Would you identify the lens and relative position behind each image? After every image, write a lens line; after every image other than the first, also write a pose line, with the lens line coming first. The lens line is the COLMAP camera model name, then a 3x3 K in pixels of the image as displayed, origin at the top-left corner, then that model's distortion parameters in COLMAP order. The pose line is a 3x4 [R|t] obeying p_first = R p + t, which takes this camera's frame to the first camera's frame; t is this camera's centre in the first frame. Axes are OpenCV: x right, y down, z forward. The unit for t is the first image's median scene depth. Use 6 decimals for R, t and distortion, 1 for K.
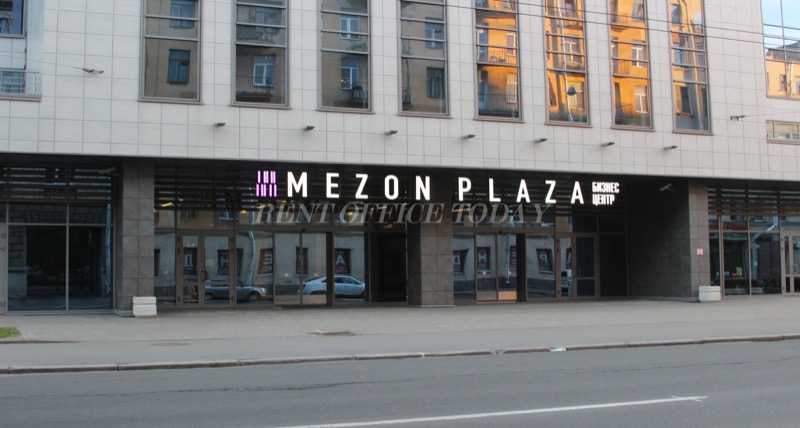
lens RADIAL K [[1020.1, 0, 398.1], [0, 1020.1, 160.2], [0, 0, 1]] dist [-0.103850, -0.002402]
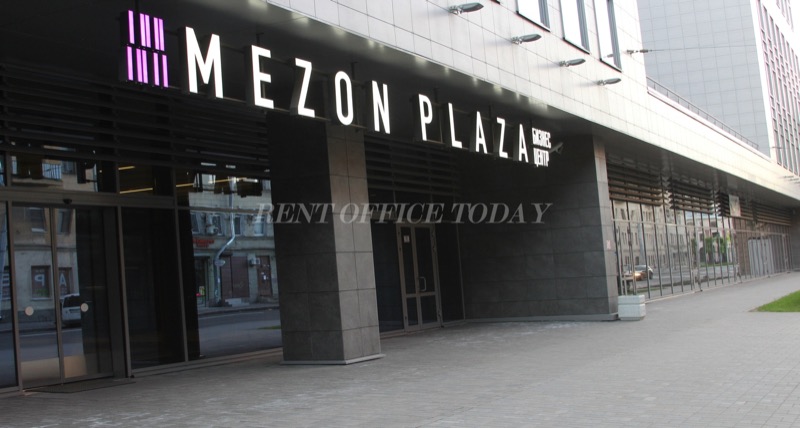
lens RADIAL K [[1020.1, 0, 398.1], [0, 1020.1, 160.2], [0, 0, 1]] dist [-0.103850, -0.002402]
pose [[0.780076, 0.036007, 0.624648, -0.256807], [-0.020382, 0.999275, -0.032148, 0.065352], [-0.625353, 0.012346, 0.780244, 0.621525]]
